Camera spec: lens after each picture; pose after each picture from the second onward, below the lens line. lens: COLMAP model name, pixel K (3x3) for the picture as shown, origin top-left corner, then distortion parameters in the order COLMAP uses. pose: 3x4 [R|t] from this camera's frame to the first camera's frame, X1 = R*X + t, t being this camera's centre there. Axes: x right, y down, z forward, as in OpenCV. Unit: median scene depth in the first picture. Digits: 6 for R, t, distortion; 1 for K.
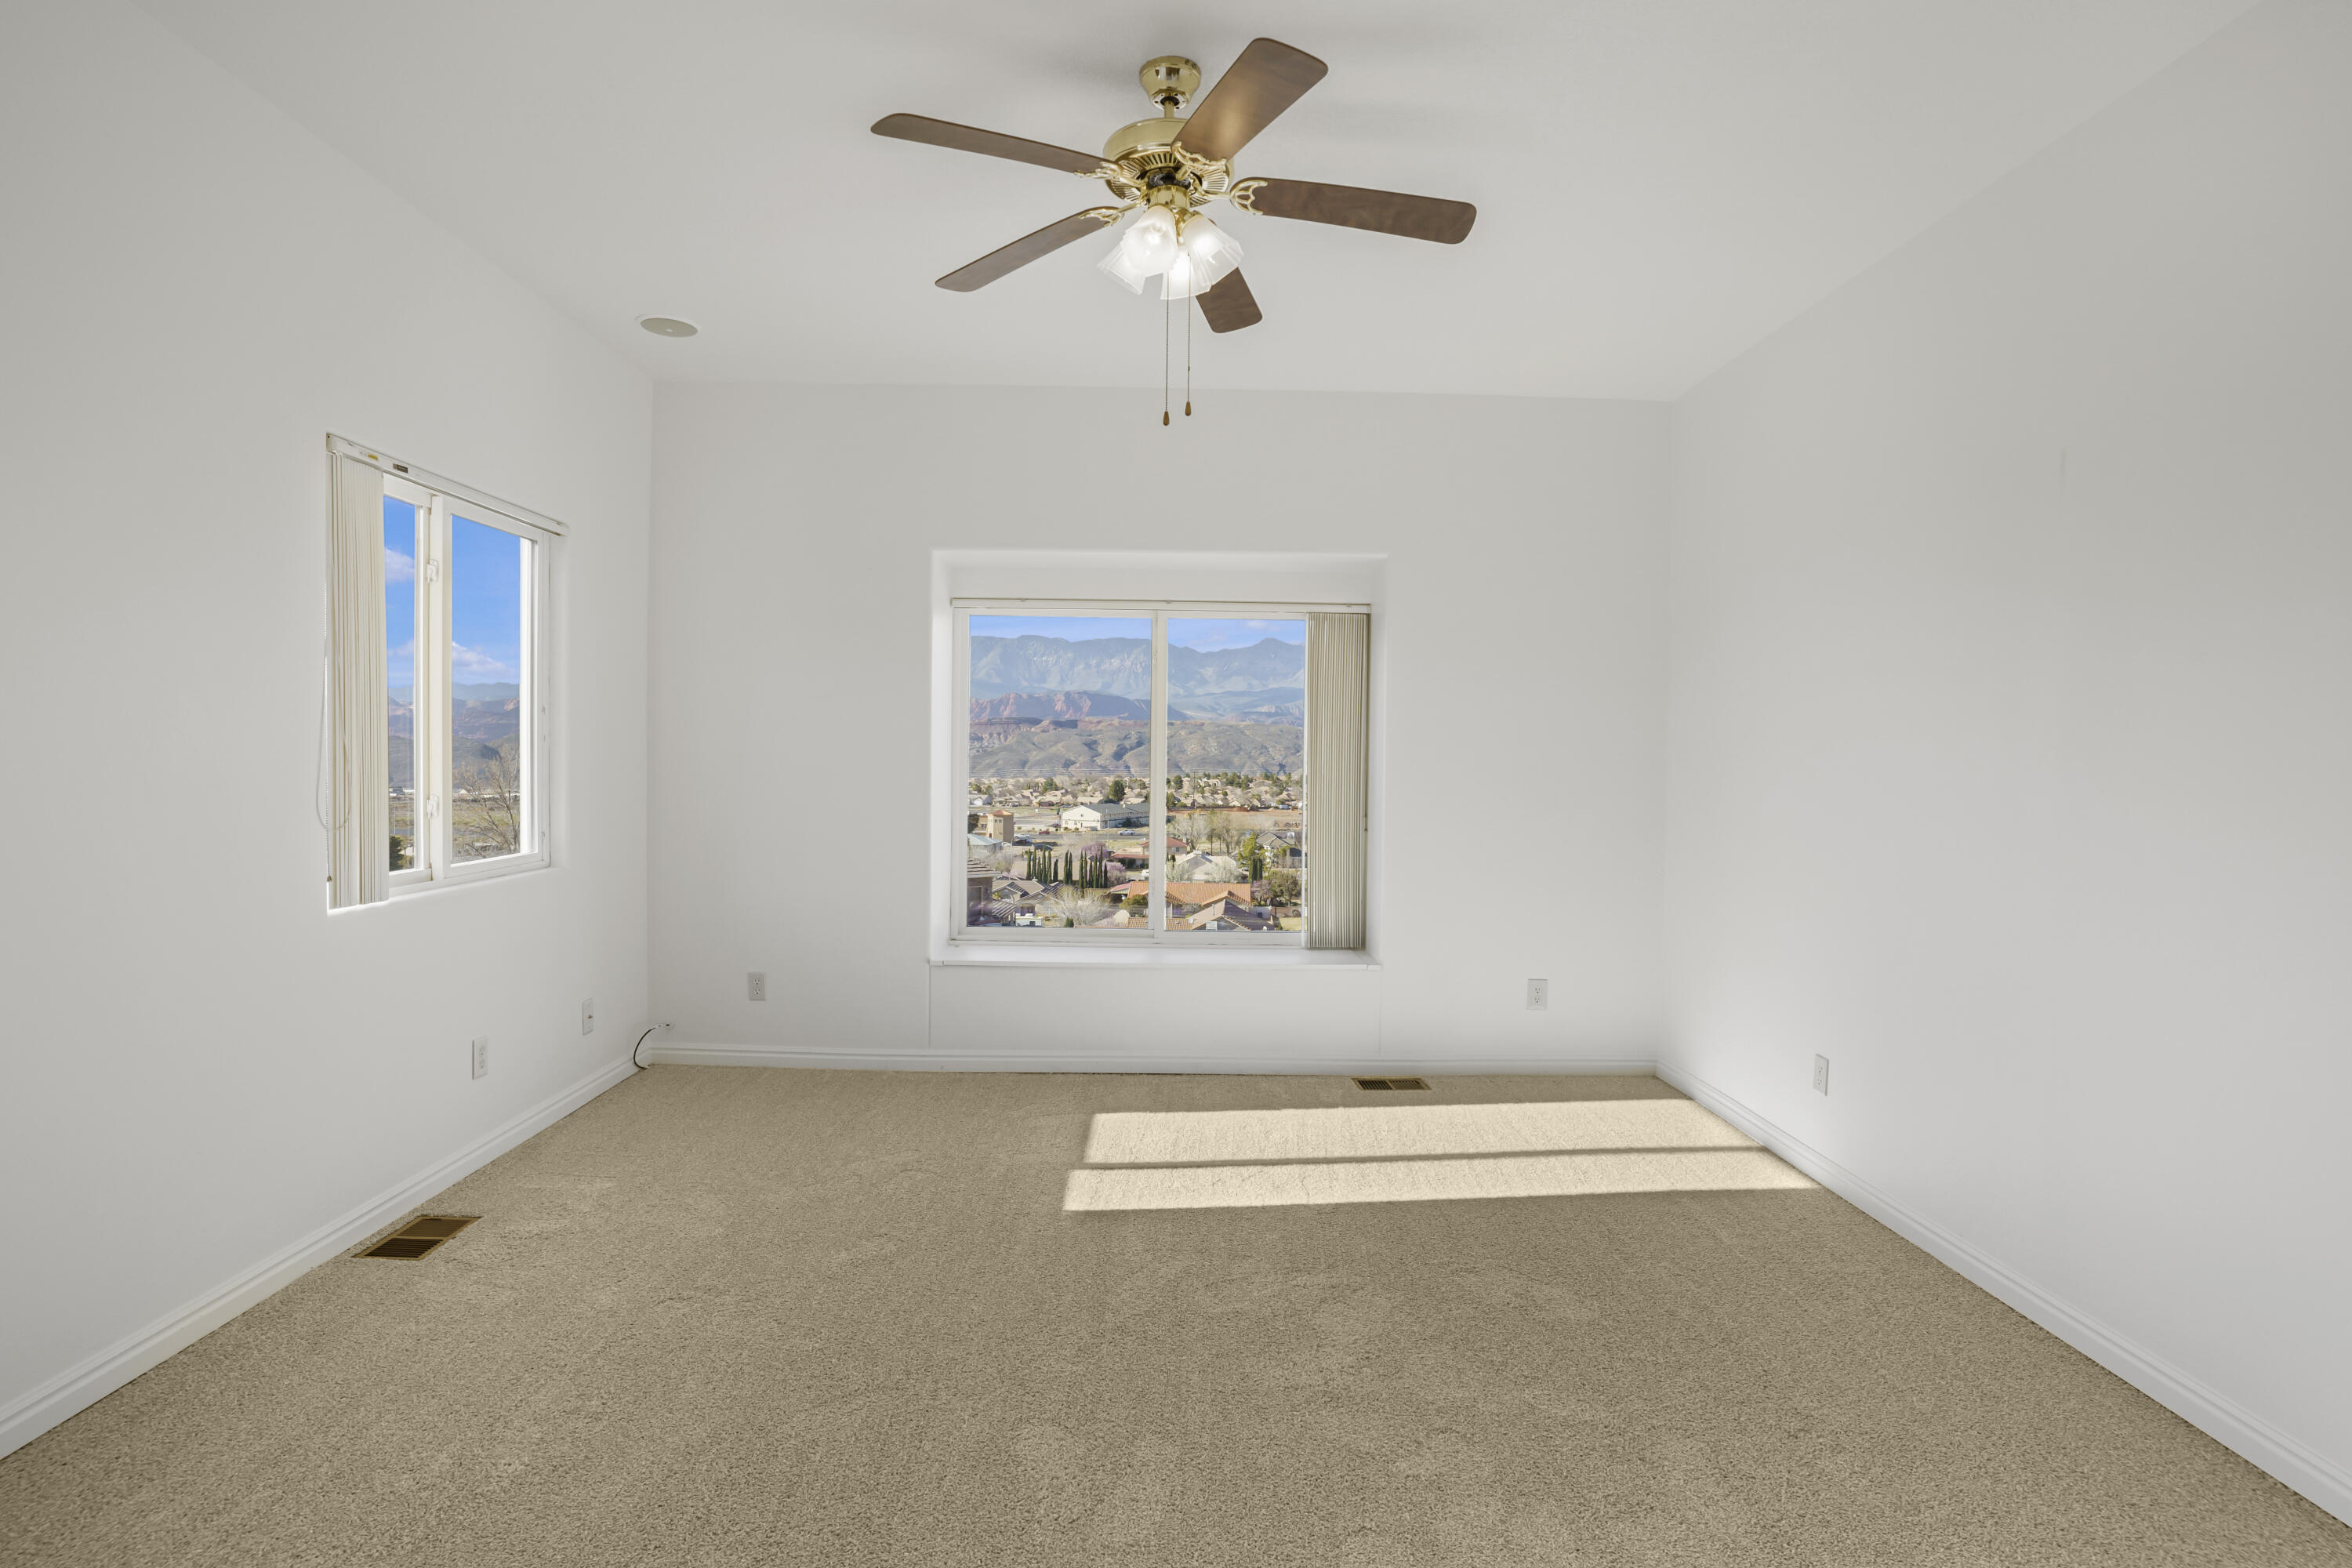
lens RADIAL K [[1198.5, 0, 1181.3], [0, 1198.5, 769.3], [0, 0, 1]] dist [-0.071345, 0.034174]
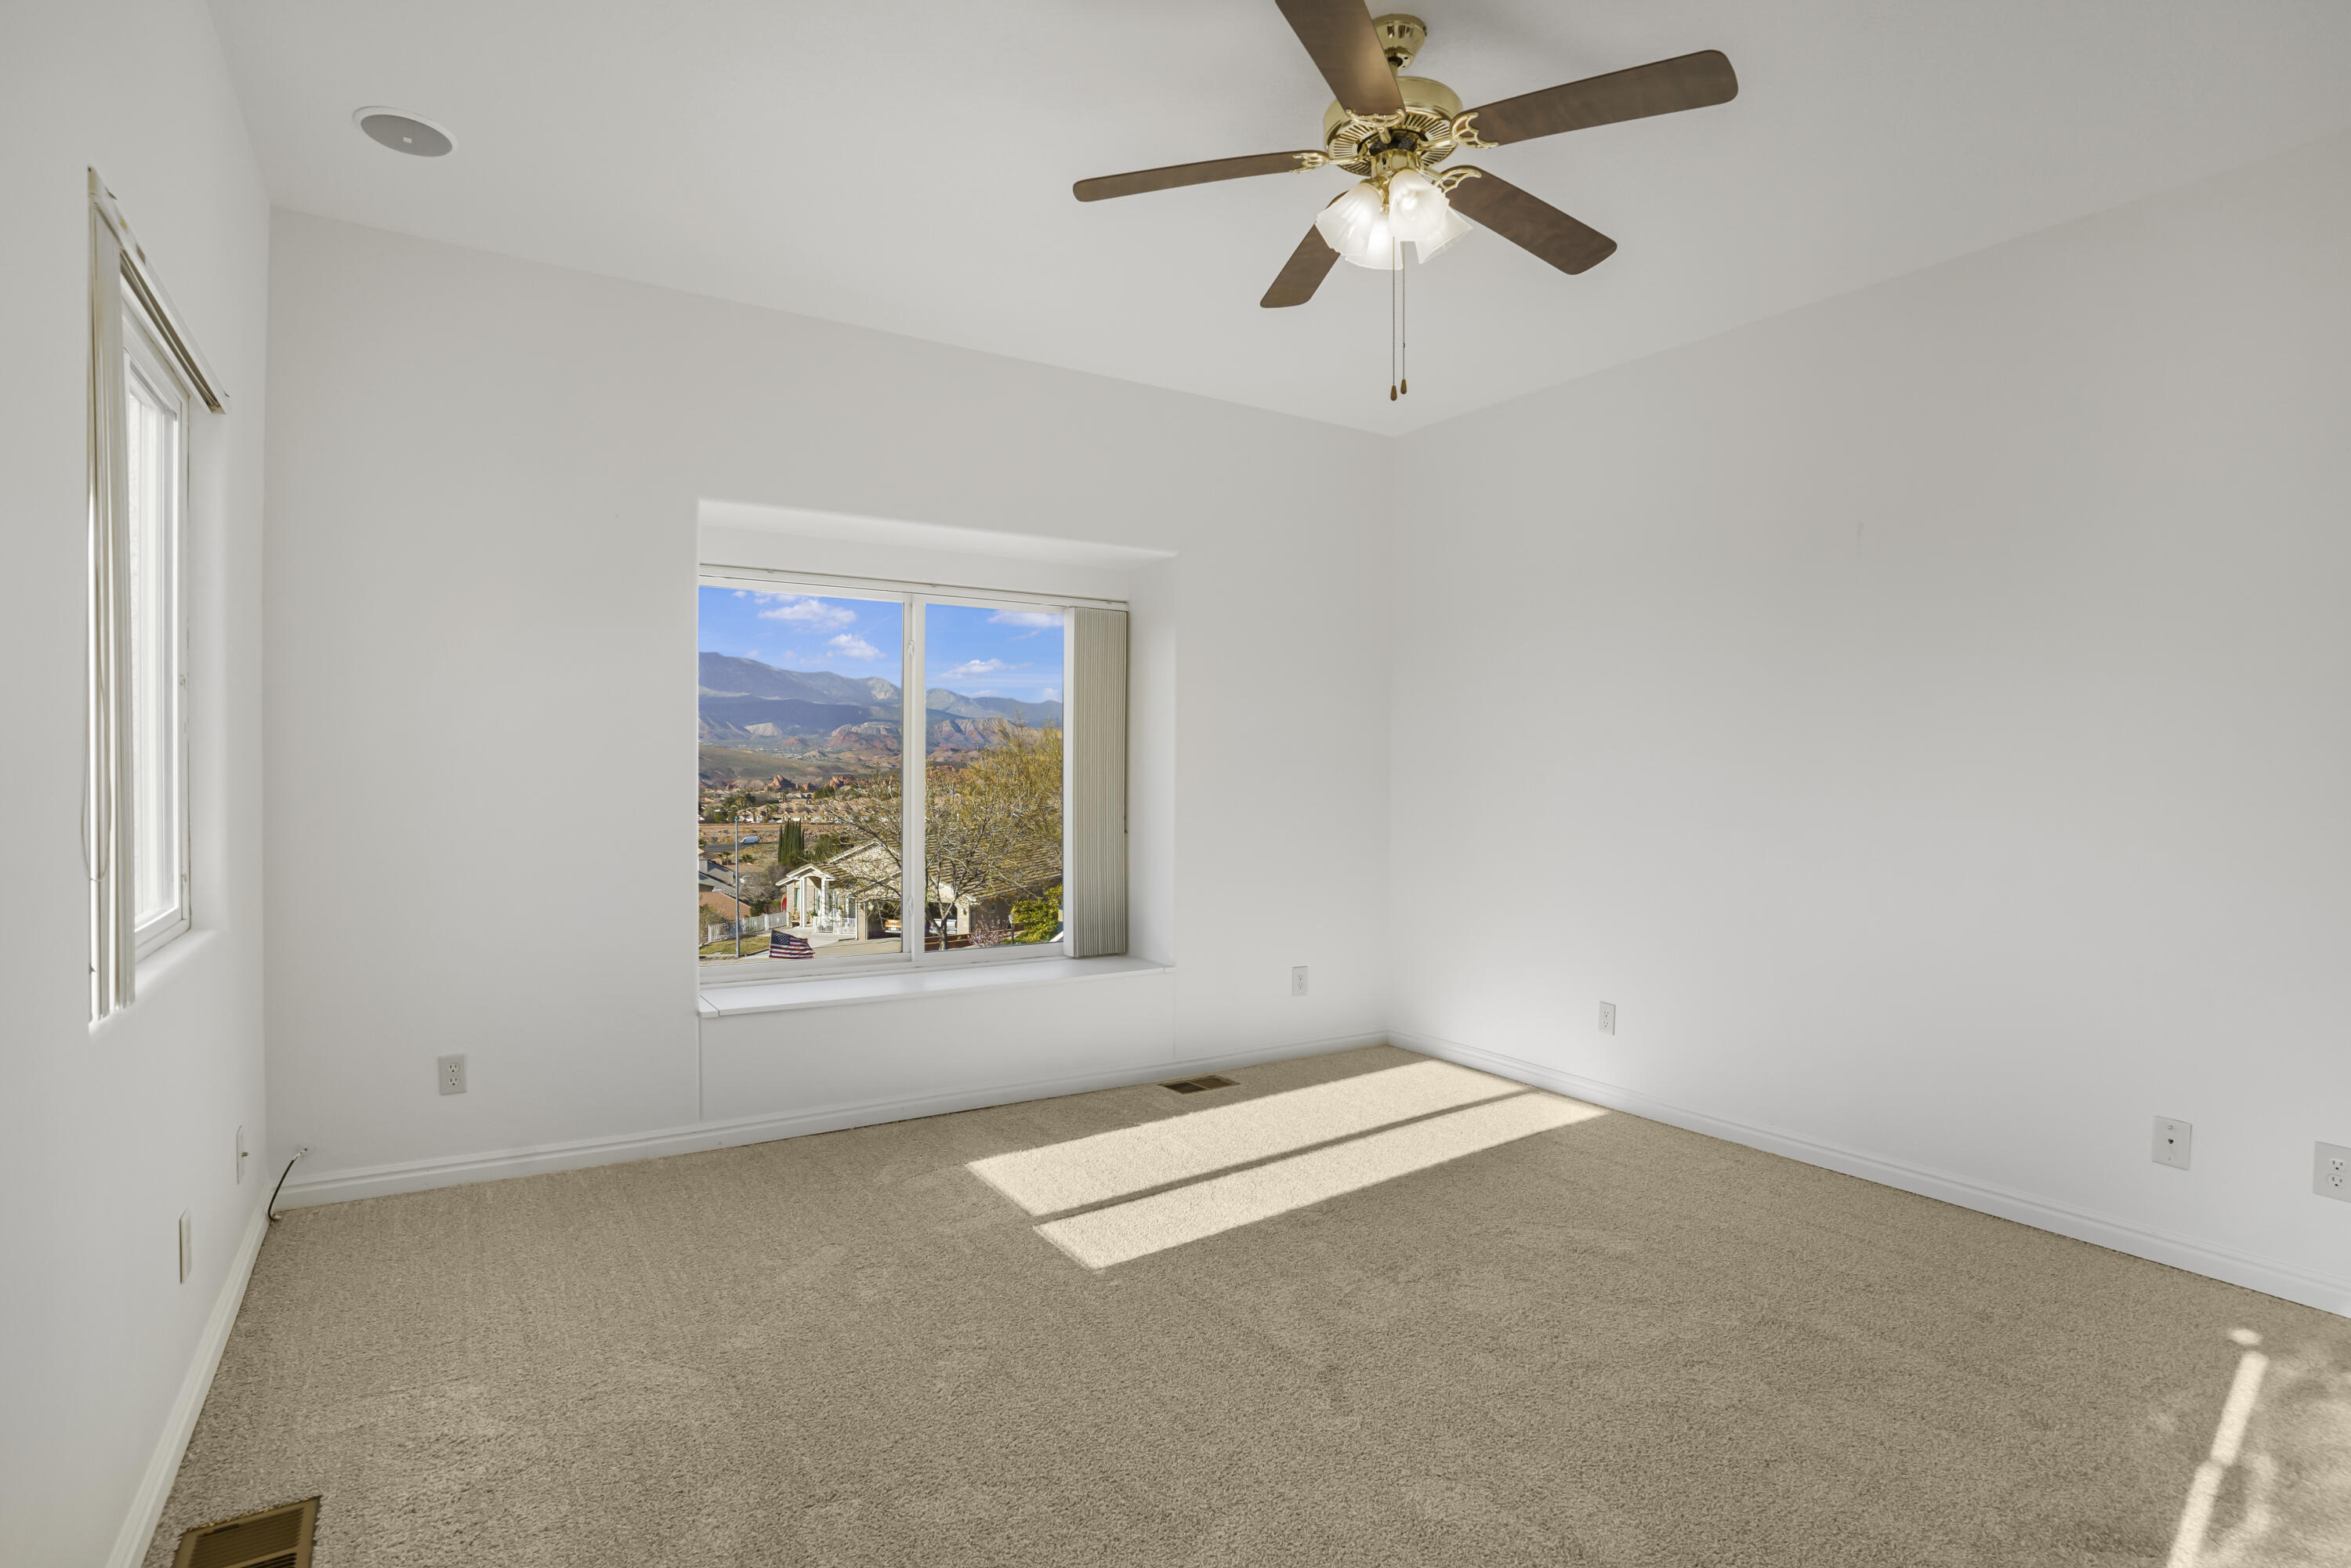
lens RADIAL K [[1197.9, 0, 1180.8], [0, 1197.9, 769.3], [0, 0, 1]] dist [-0.071345, 0.034174]
pose [[0.846683, -0.007308, 0.532048, -0.414531], [0.012072, 0.999912, -0.005477, 0.006941], [-0.531961, 0.011061, 0.846696, 0.182327]]
